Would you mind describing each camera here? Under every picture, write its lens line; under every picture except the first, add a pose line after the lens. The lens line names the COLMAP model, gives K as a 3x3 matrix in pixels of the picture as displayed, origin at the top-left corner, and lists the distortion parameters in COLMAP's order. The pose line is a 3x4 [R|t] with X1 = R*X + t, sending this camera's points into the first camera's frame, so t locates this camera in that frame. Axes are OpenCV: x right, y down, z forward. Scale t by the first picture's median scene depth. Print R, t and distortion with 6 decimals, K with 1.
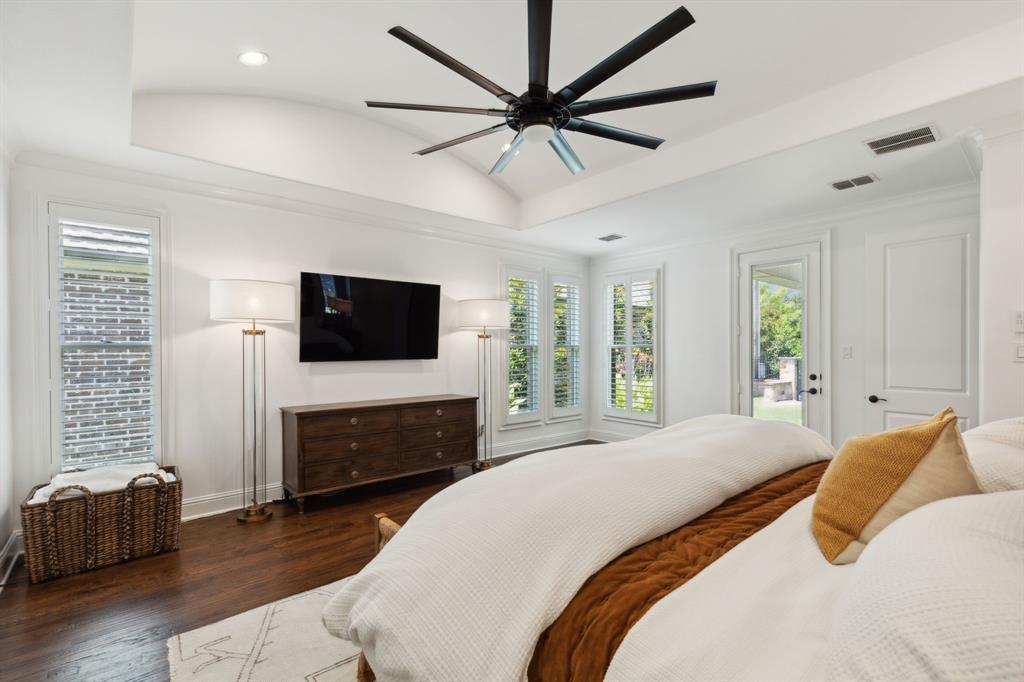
lens RADIAL K [[464.6, 0, 511.3], [0, 464.6, 349.6], [0, 0, 1]] dist [0.004227, -0.000363]
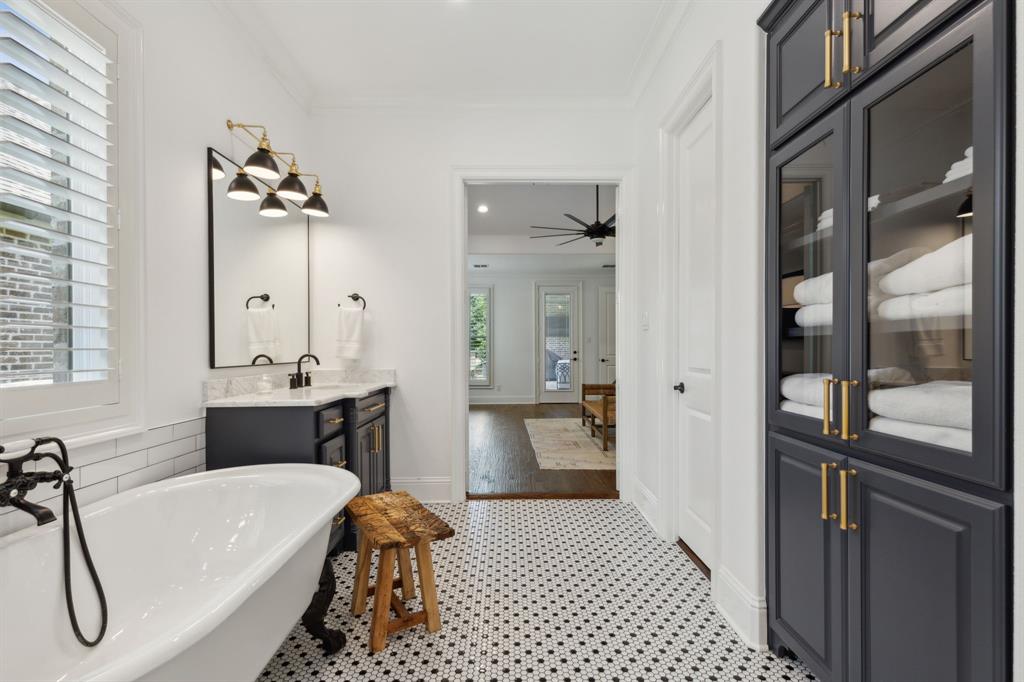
lens RADIAL K [[464.6, 0, 511.6], [0, 464.6, 343.6], [0, 0, 1]] dist [0.004227, -0.000363]
pose [[0.662073, -0.000858, 0.749439, -1.065666], [0.001838, 0.999998, -0.000480, 0.022422], [-0.749437, 0.001695, 0.662073, -0.132553]]
